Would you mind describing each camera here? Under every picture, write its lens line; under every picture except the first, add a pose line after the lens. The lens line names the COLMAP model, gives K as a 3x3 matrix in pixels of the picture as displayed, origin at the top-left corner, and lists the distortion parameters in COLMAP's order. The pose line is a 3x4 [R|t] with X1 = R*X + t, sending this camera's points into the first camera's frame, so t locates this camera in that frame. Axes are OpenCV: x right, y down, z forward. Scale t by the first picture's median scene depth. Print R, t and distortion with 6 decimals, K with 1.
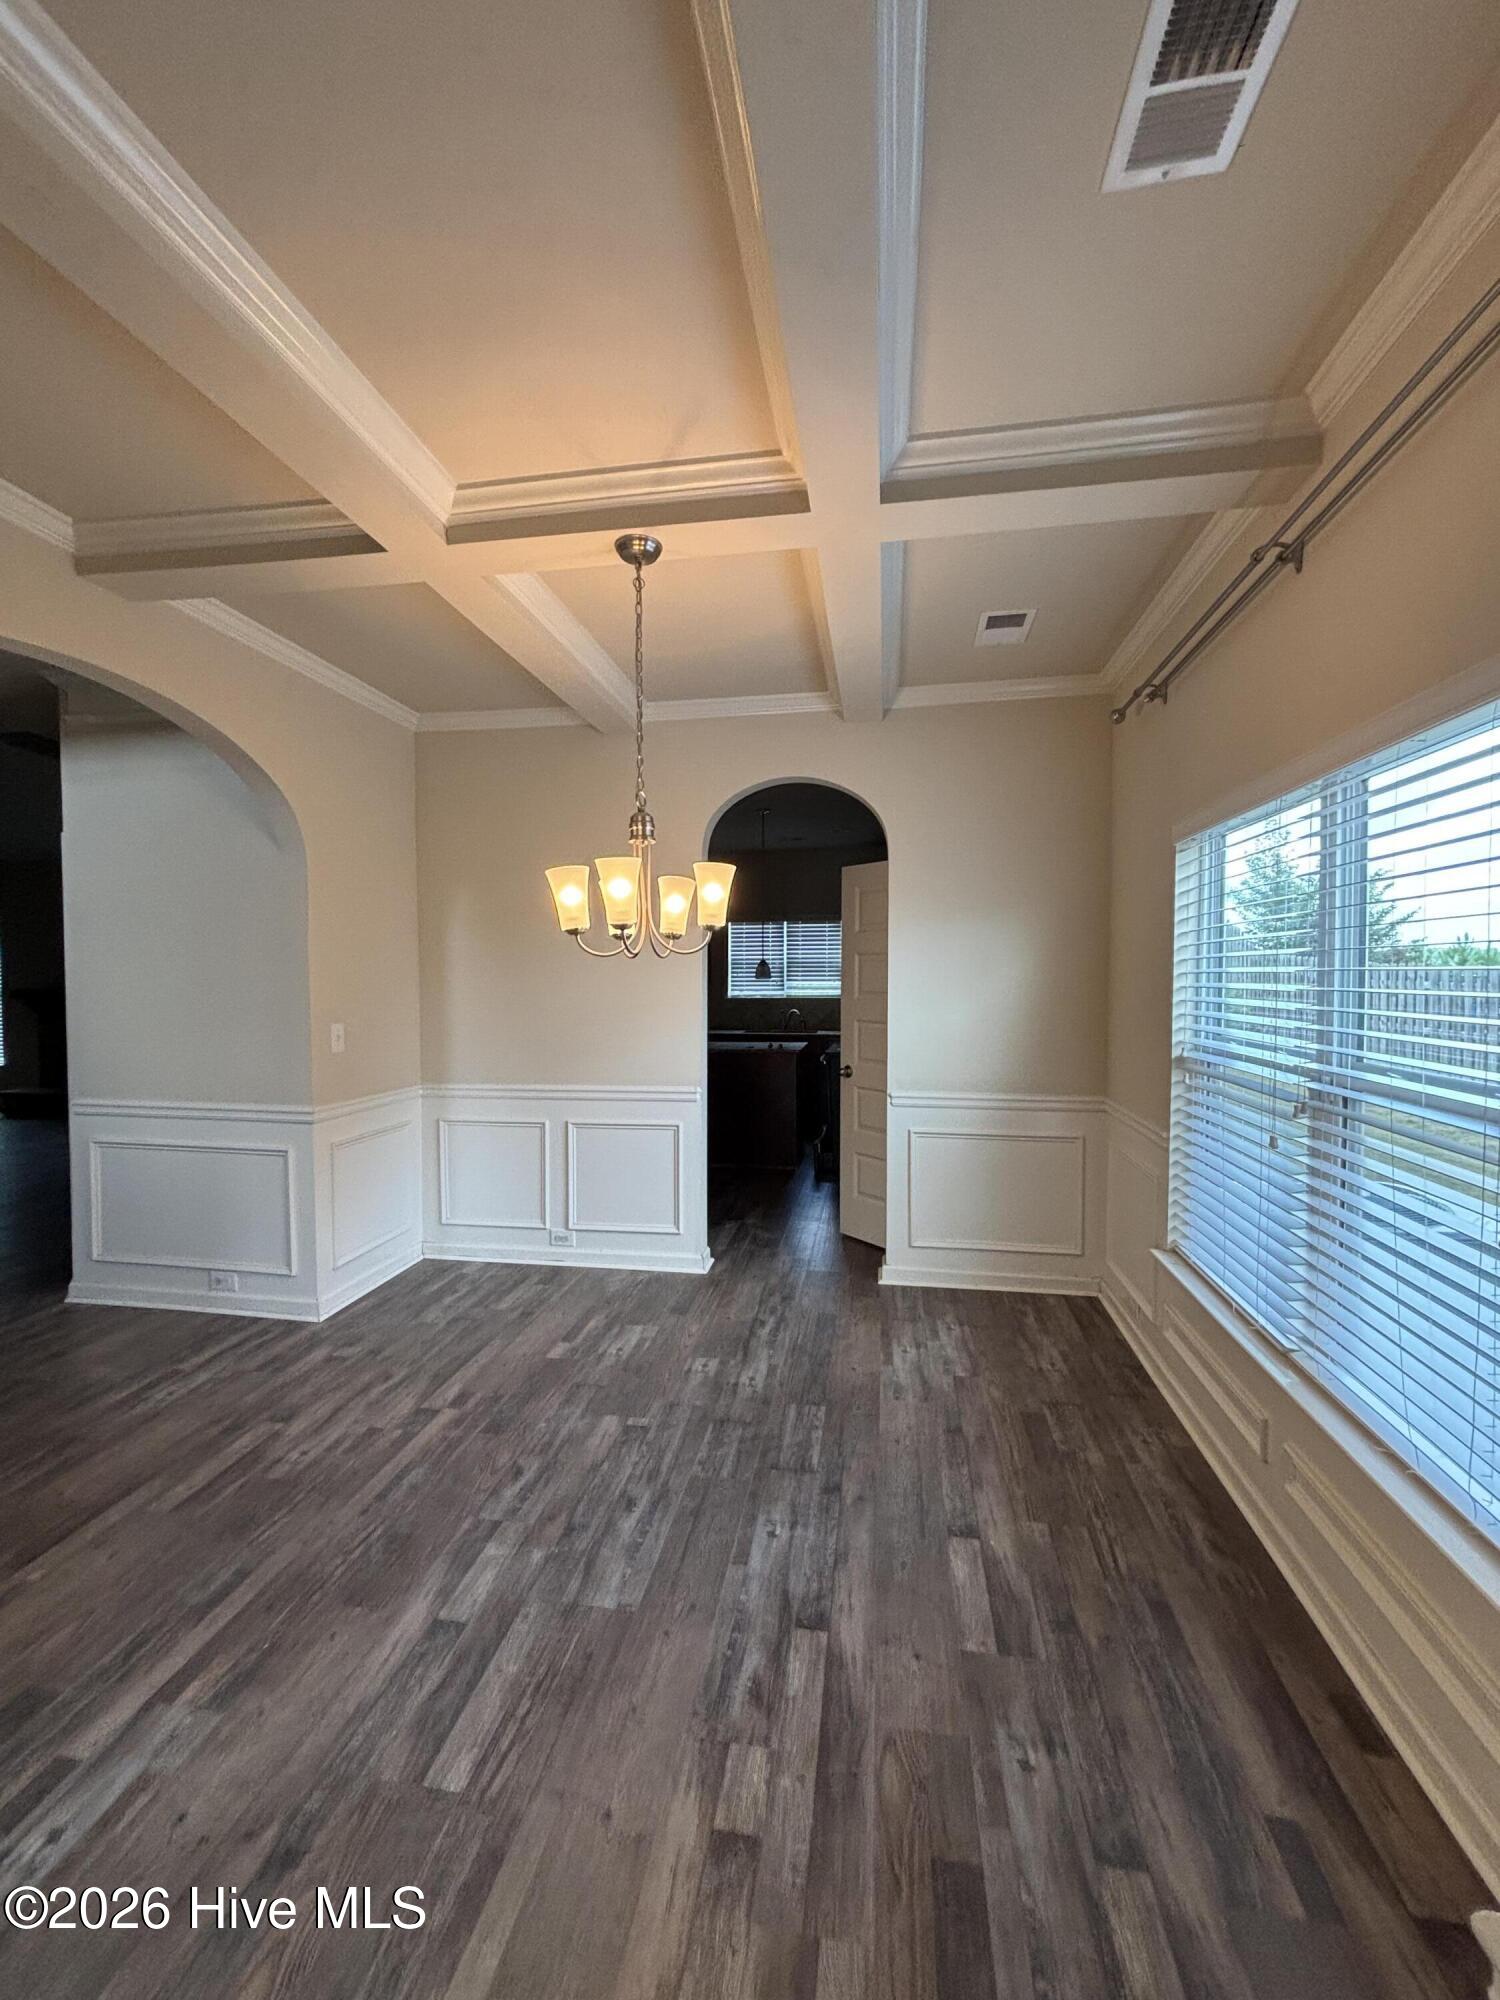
lens RADIAL K [[814.0, 0, 754.2], [0, 814.0, 1002.5], [0, 0, 1]] dist [0.002073, 0.000940]
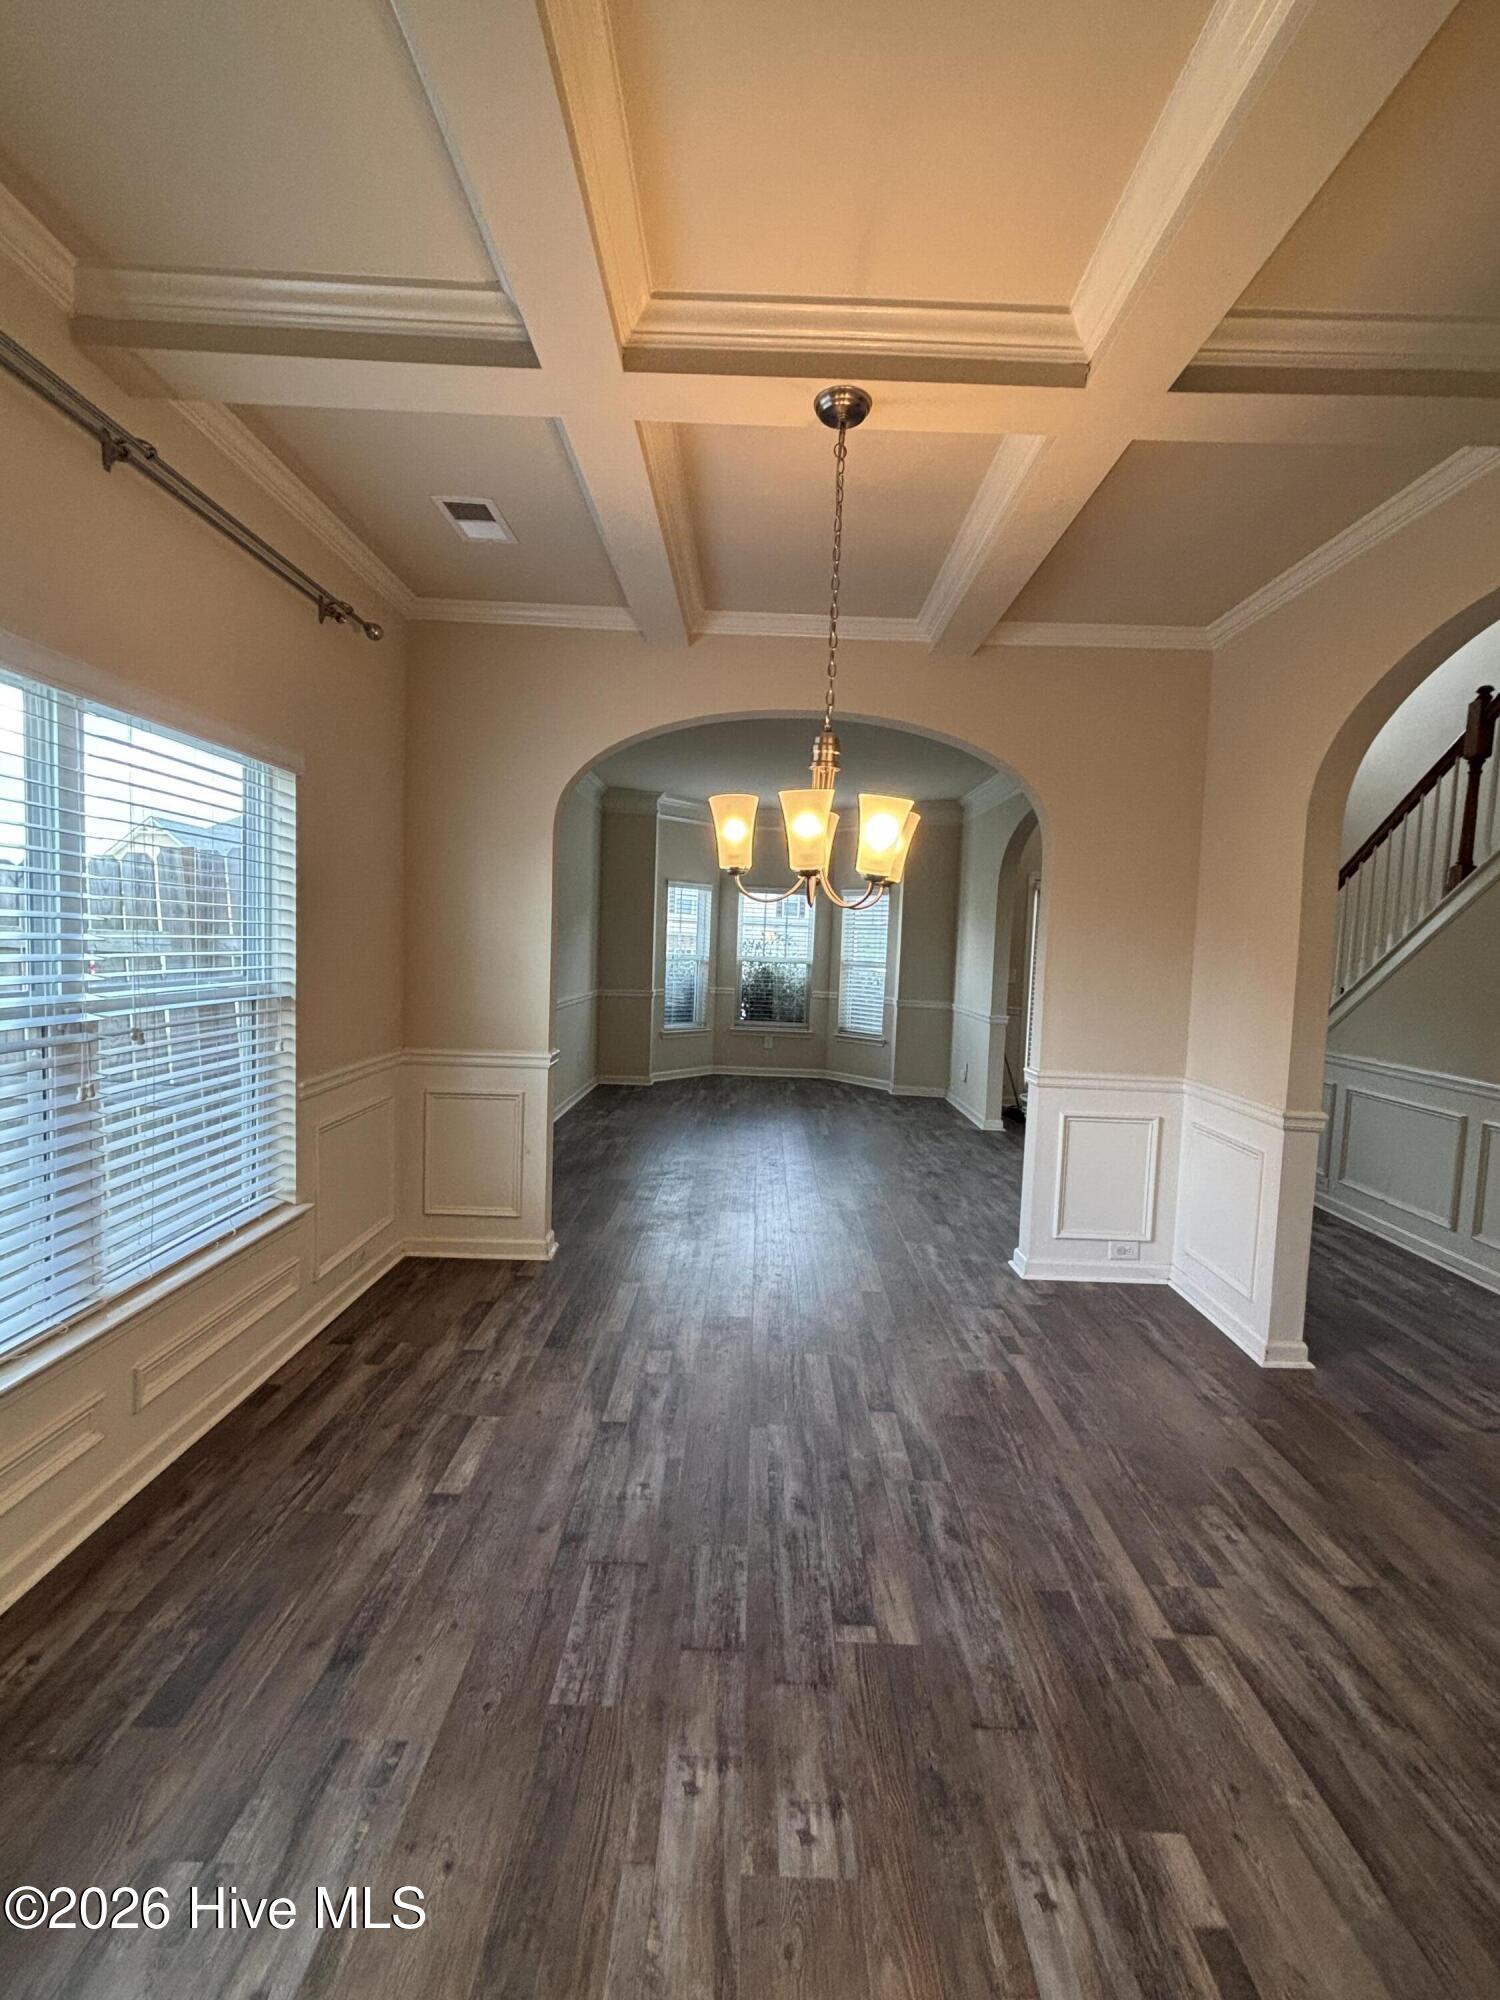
lens RADIAL K [[803.5, 0, 762.4], [0, 803.5, 991.5], [0, 0, 1]] dist [0.002068, 0.000235]
pose [[-0.984375, -0.023532, -0.174506, 0.064594], [-0.041277, 0.994254, 0.098767, -0.053133], [0.171179, 0.104426, -0.979690, 1.888391]]
